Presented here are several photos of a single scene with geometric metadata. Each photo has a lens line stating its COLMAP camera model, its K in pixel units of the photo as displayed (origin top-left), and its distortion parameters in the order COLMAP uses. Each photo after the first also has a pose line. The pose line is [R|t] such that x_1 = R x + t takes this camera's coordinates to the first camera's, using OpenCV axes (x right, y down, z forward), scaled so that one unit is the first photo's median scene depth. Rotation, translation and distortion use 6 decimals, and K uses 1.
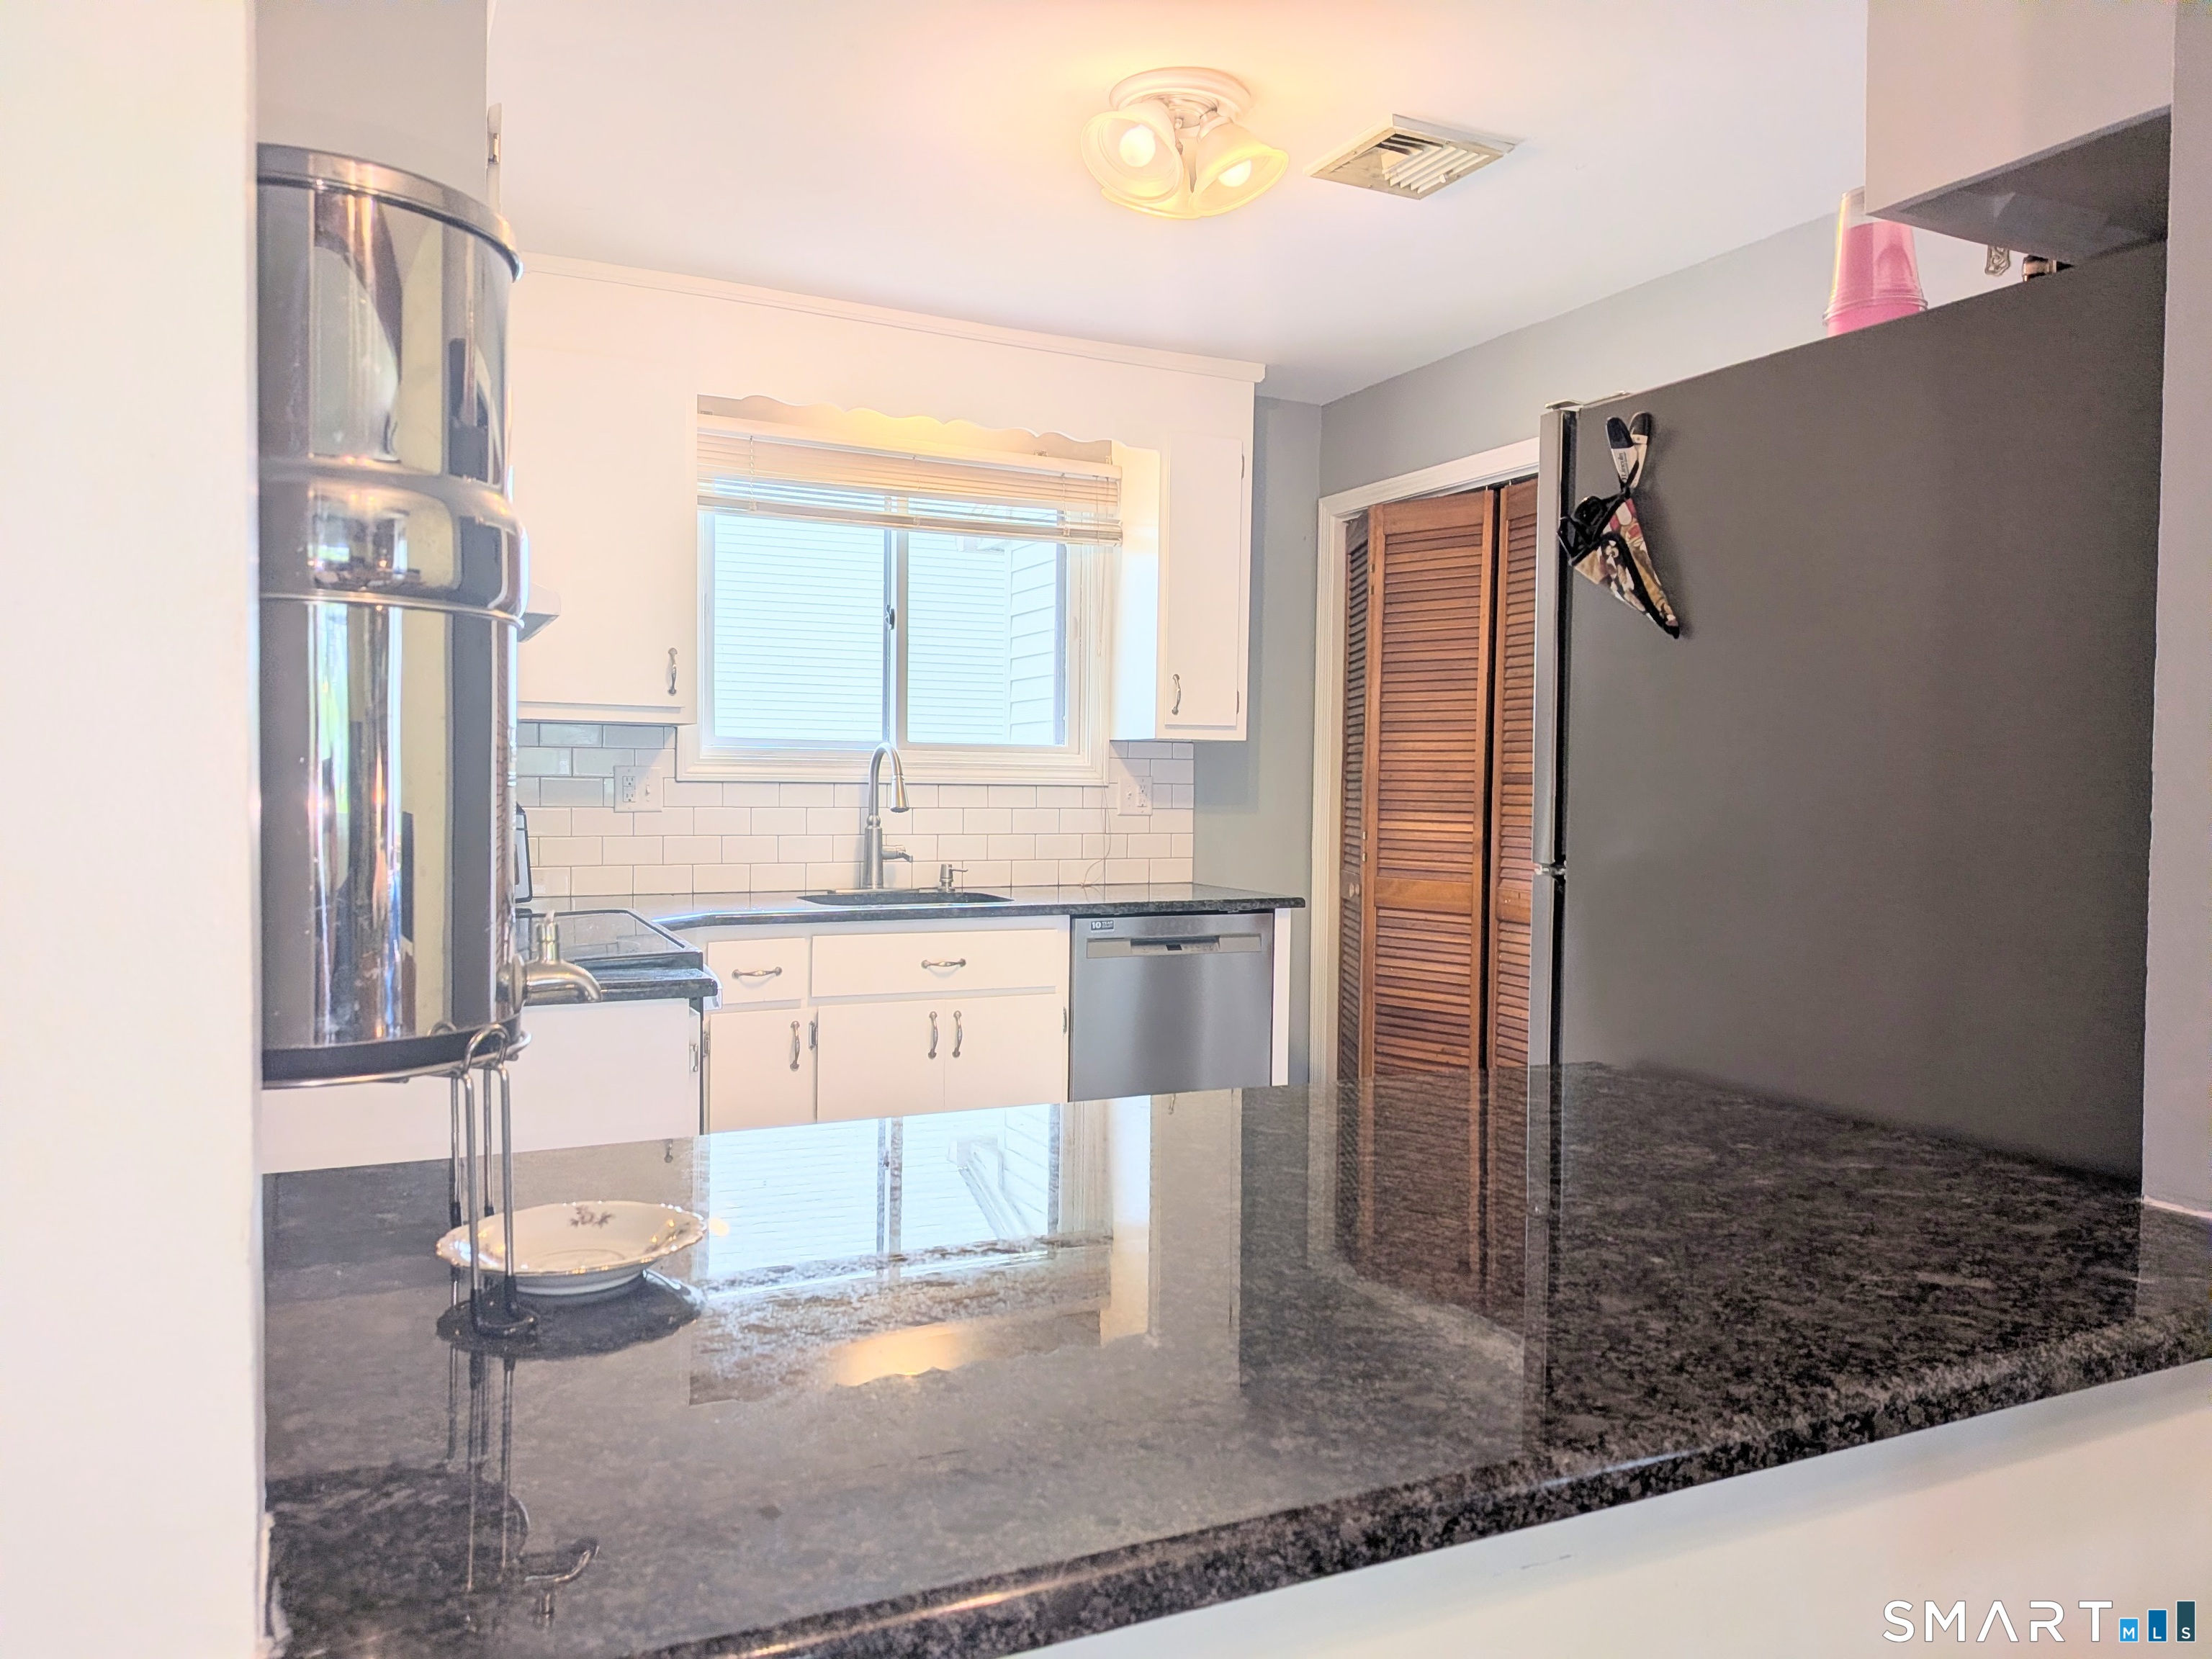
lens RADIAL K [[1549.0, 0, 1106.0], [0, 1549.0, 829.5], [0, 0, 1]] dist [0.088954, -0.129713]
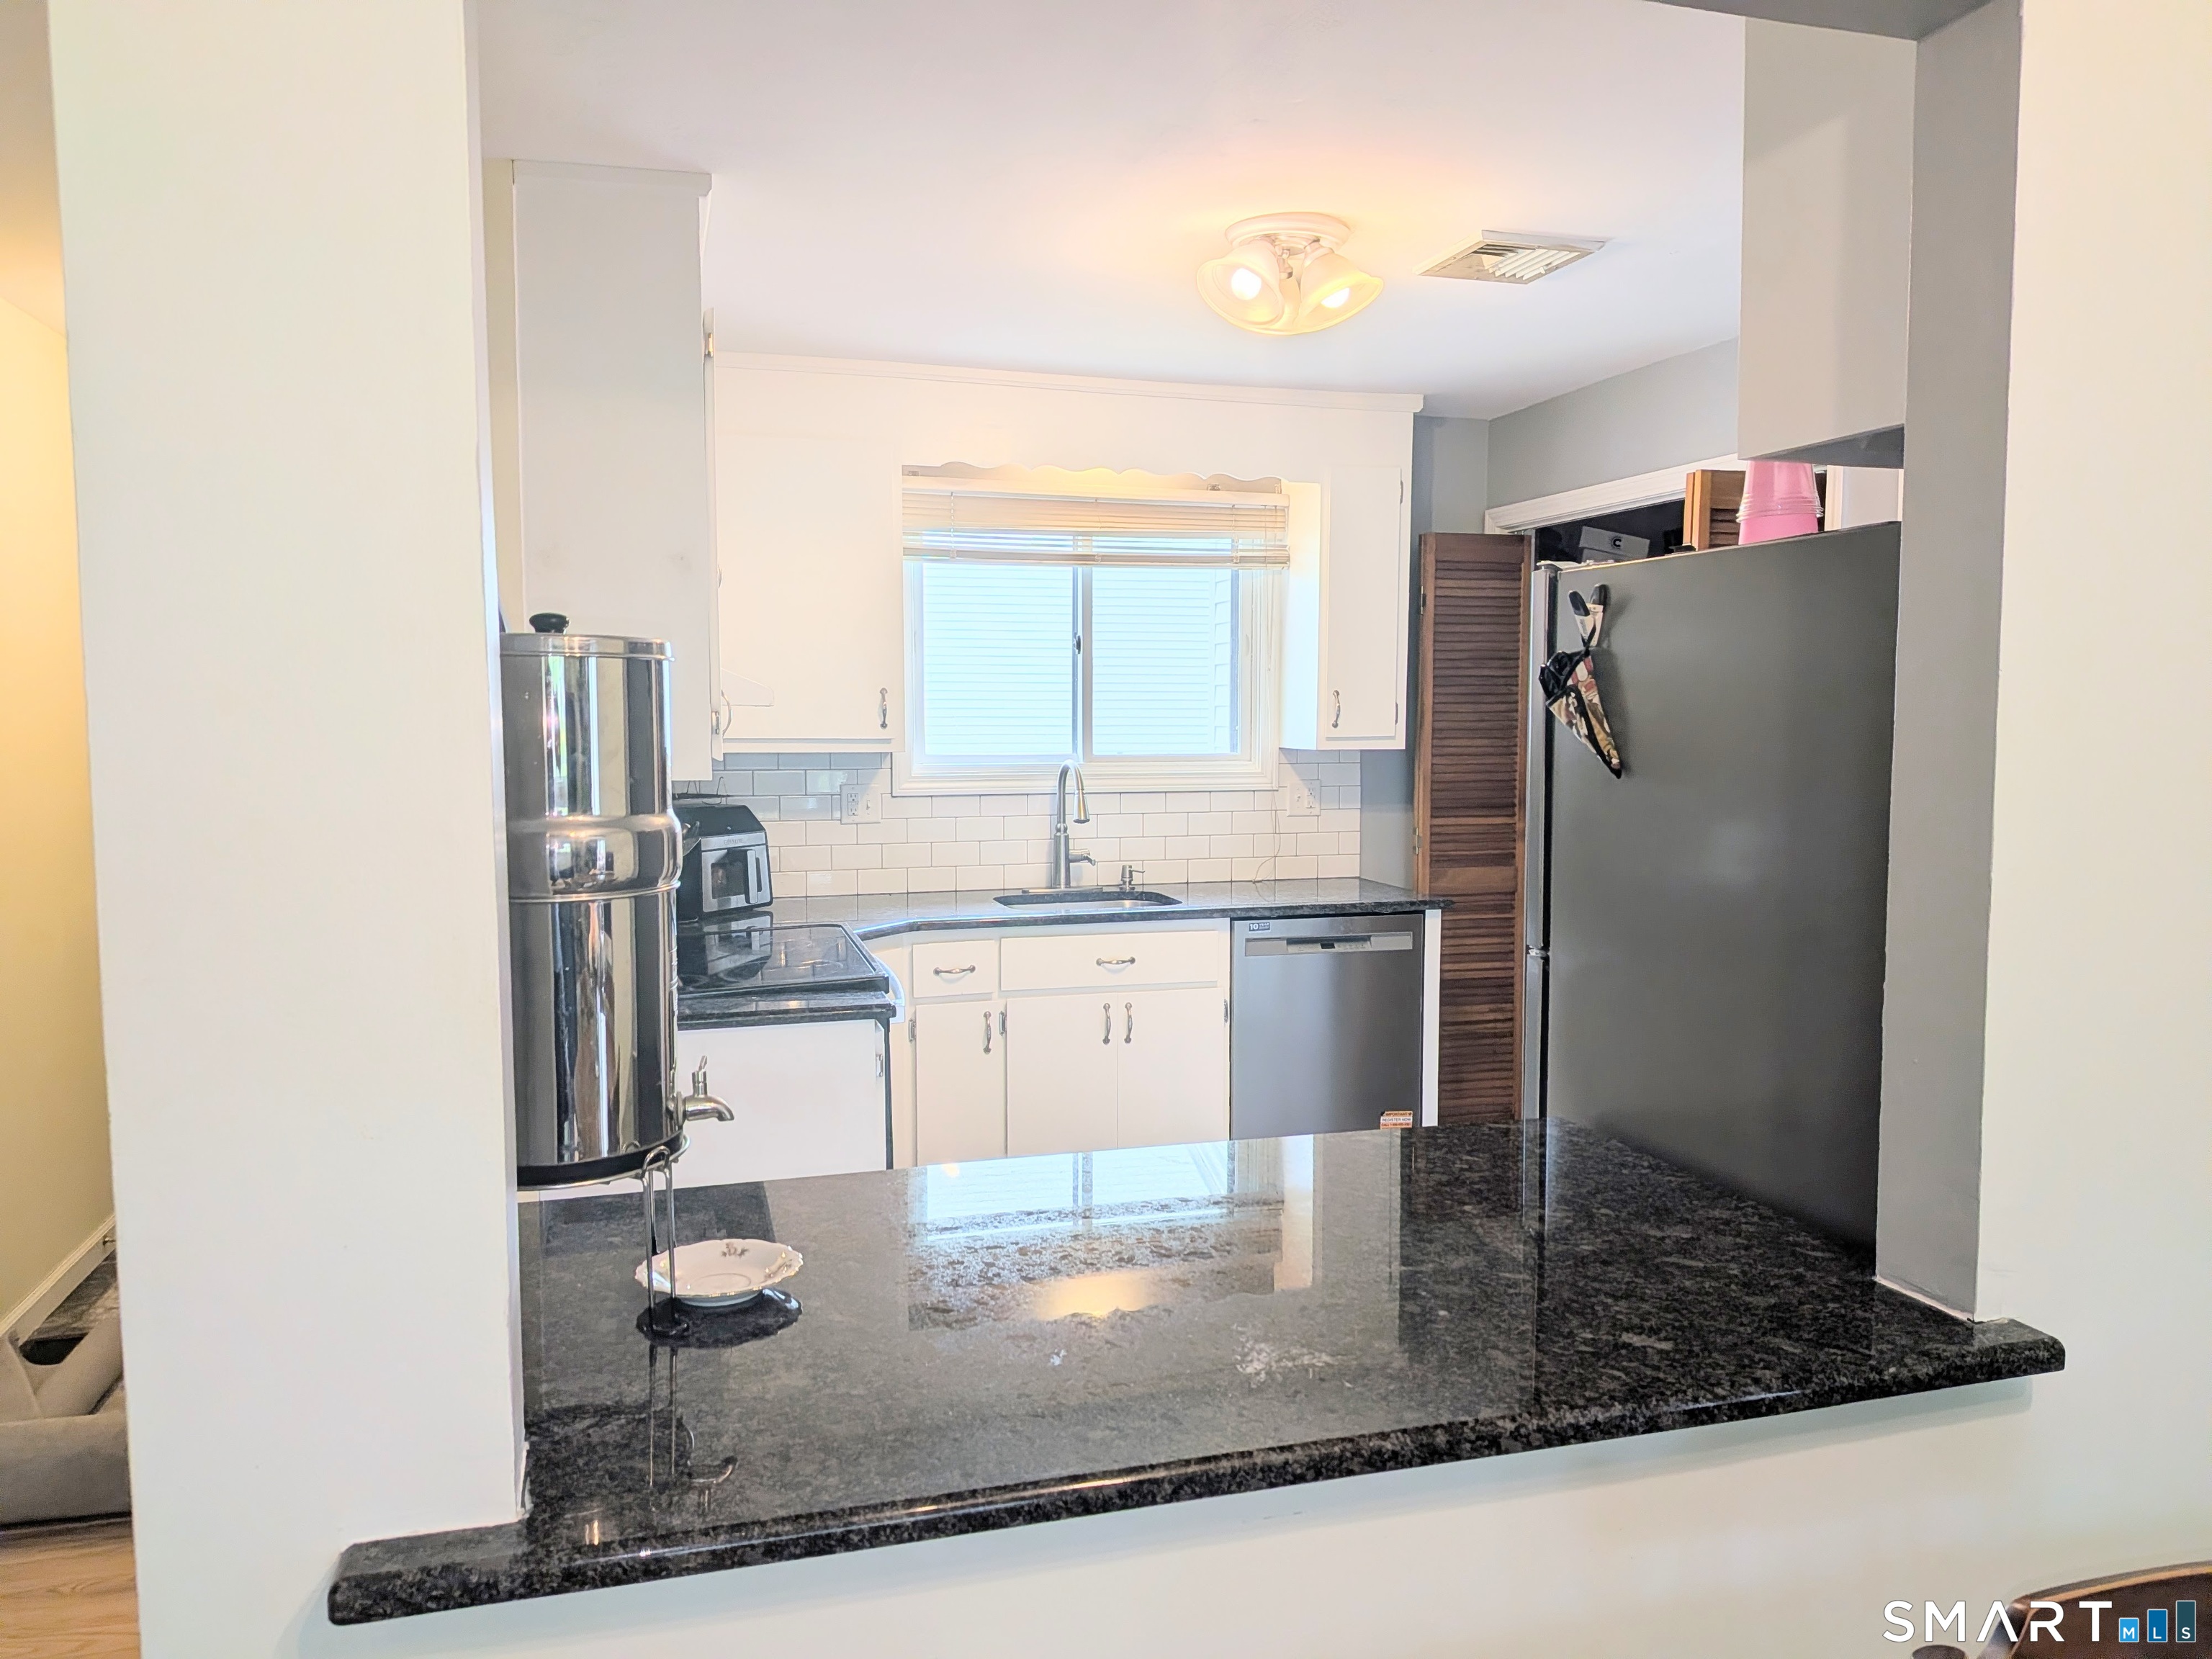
lens RADIAL K [[1542.1, 0, 1106.0], [0, 1542.1, 829.5], [0, 0, 1]] dist [0.171023, -0.328940]
pose [[0.986525, -0.000187, -0.163612, 0.098190], [0.007489, 0.999003, 0.044013, -0.080065], [0.163440, -0.044645, 0.985543, -0.152080]]
